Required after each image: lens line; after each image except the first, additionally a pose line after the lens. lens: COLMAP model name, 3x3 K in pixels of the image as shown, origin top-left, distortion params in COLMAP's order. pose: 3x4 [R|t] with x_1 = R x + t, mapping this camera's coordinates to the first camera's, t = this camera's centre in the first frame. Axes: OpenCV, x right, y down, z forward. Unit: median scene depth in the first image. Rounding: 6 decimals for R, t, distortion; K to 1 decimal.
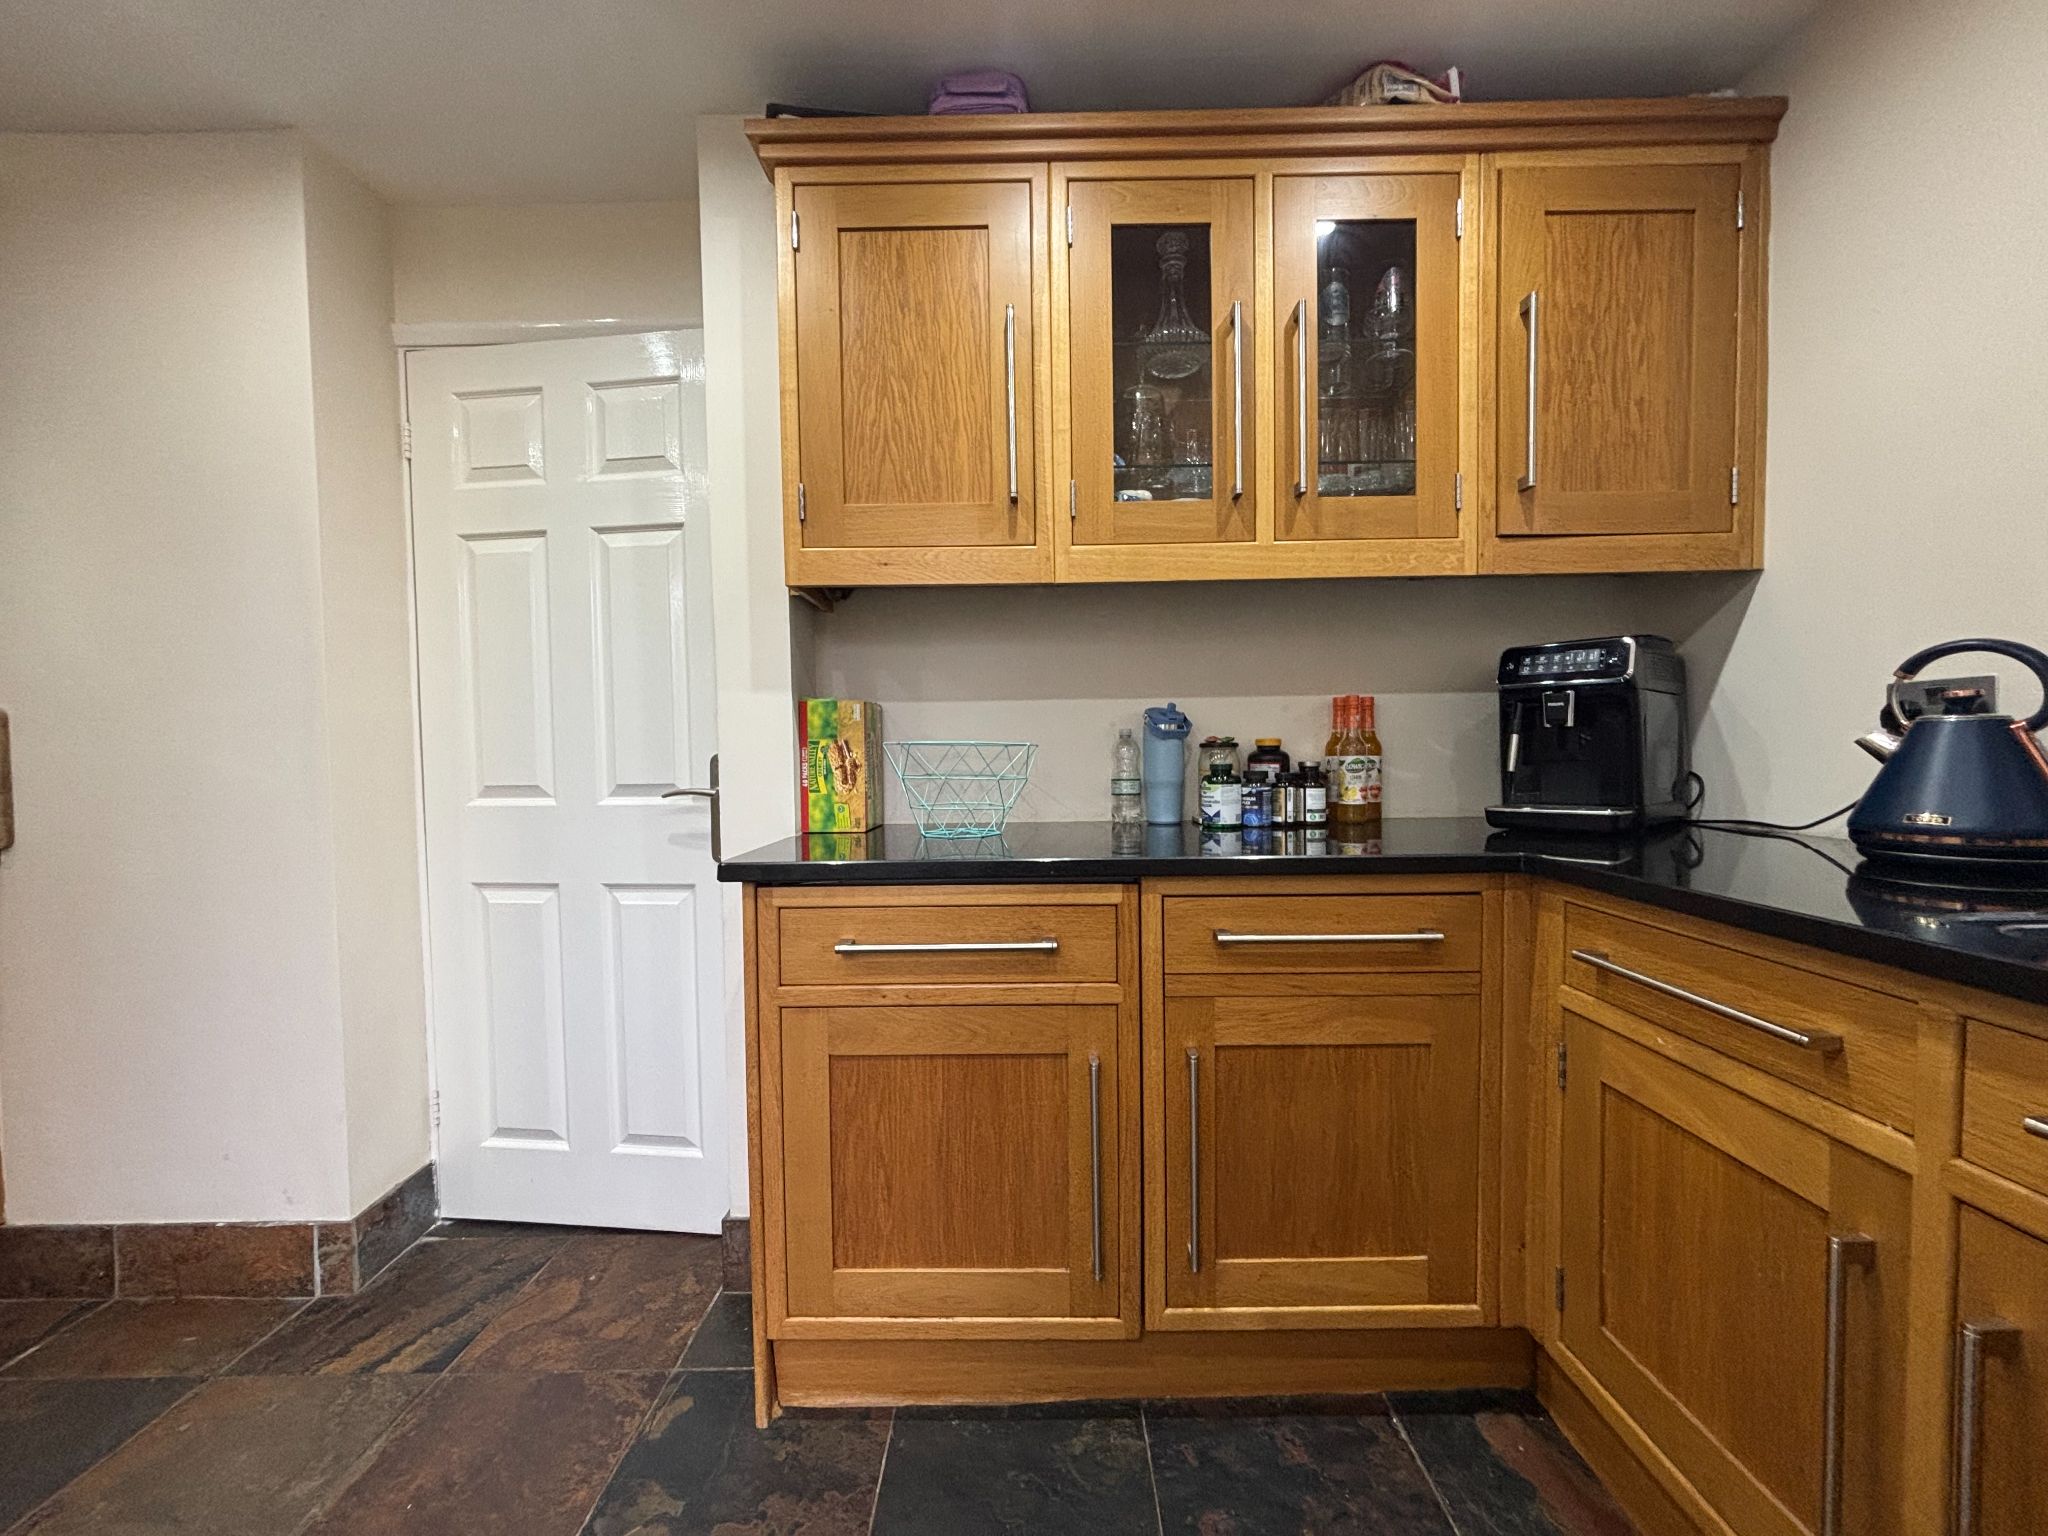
lens RADIAL K [[821.3, 0, 1033.4], [0, 821.3, 771.4], [0, 0, 1]] dist [0.000150, 0.000350]
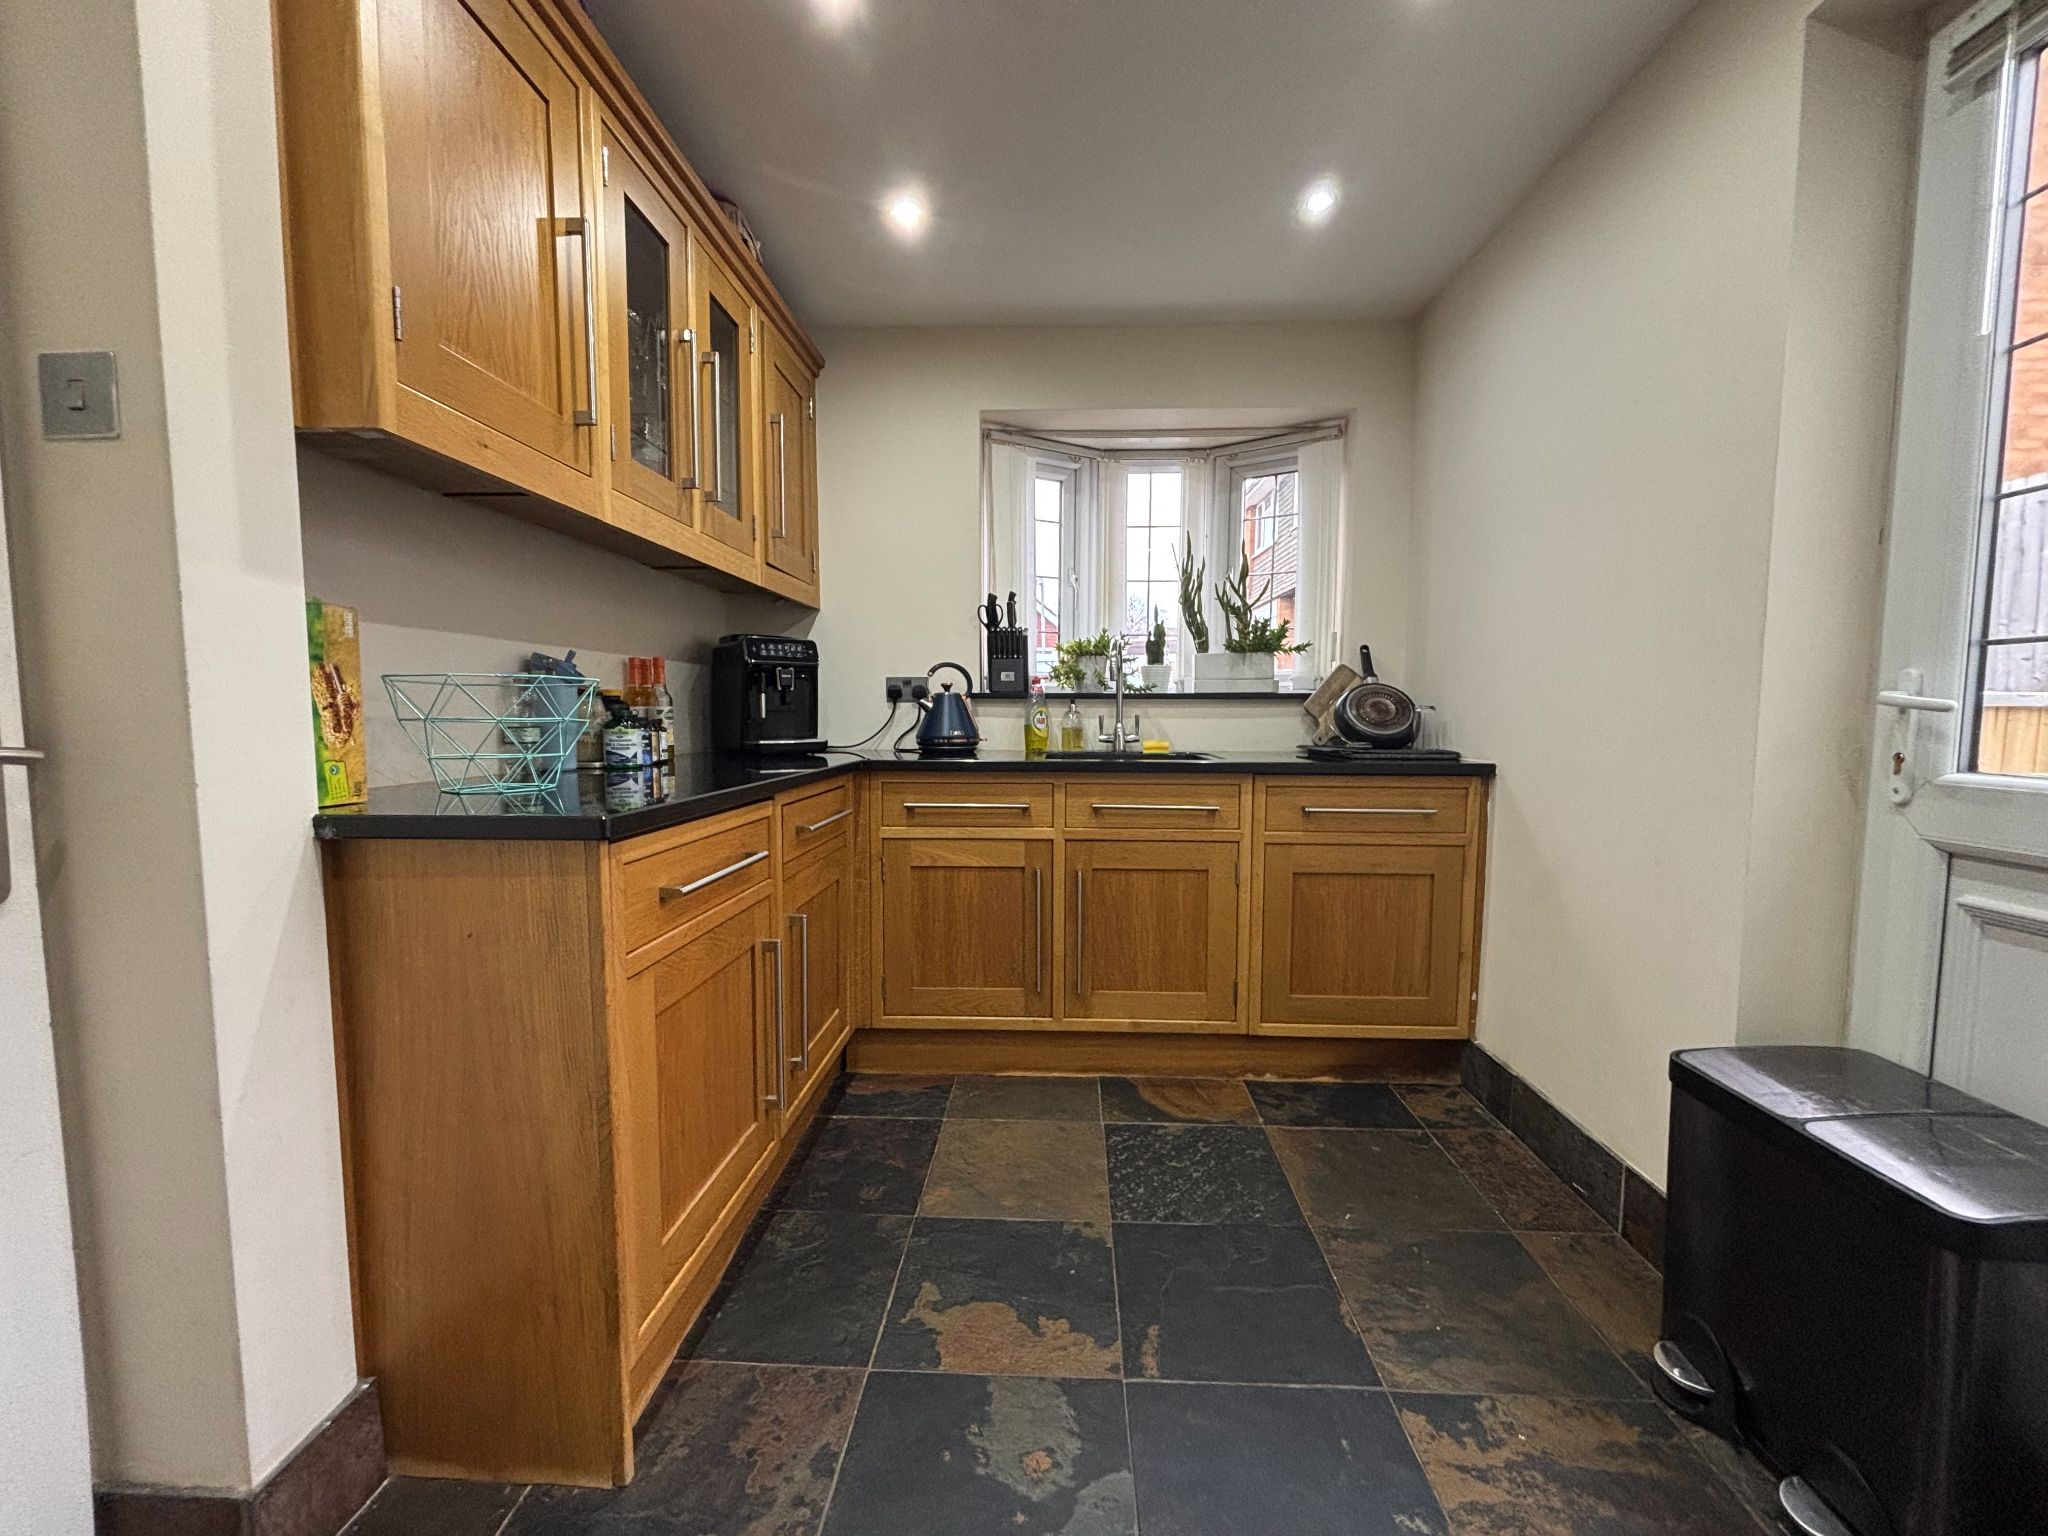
lens RADIAL K [[821.3, 0, 1037.8], [0, 821.3, 773.2], [0, 0, 1]] dist [0.000150, 0.000350]
pose [[0.026783, -0.059738, 0.997855, -0.976922], [0.027390, 0.997882, 0.059005, 0.027677], [-0.999266, 0.025751, 0.028362, 0.467777]]
